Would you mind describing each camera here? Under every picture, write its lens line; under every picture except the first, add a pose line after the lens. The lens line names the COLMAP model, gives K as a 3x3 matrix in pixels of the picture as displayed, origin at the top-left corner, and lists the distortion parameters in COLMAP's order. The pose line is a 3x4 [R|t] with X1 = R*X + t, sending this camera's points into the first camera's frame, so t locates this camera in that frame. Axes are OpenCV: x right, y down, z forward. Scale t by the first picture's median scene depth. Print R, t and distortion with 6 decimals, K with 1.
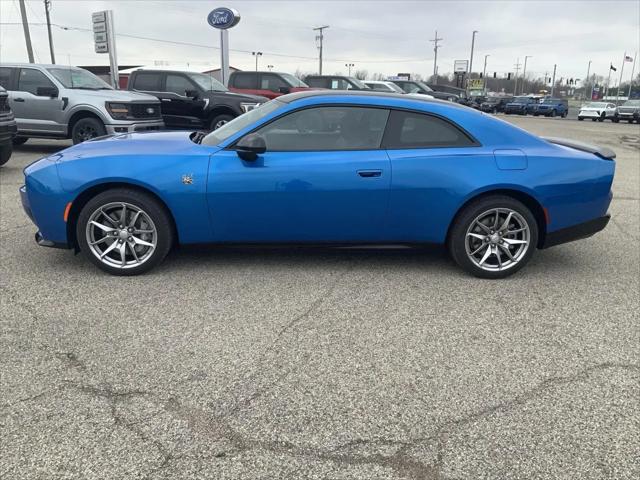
lens RADIAL K [[520.6, 0, 316.3], [0, 520.6, 239.3], [0, 0, 1]] dist [-0.008747, -0.017994]
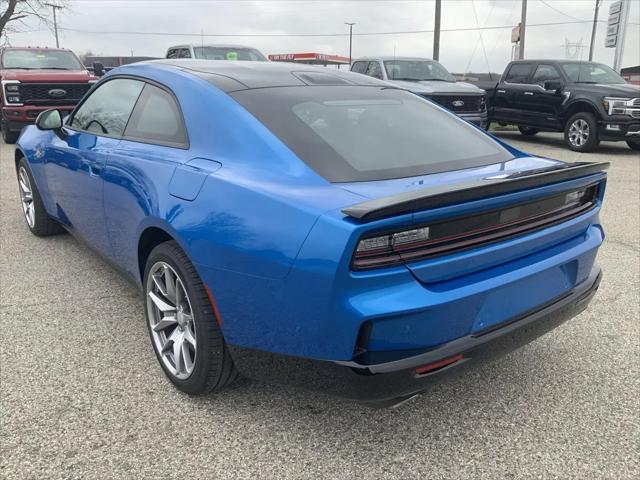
lens RADIAL K [[520.6, 0, 316.3], [0, 520.6, 239.3], [0, 0, 1]] dist [-0.008747, -0.017994]
pose [[0.573579, 0.224574, -0.787765, 0.247857], [-0.224407, 0.967974, 0.112555, -0.052139], [0.787812, 0.112221, 0.605605, 0.232096]]
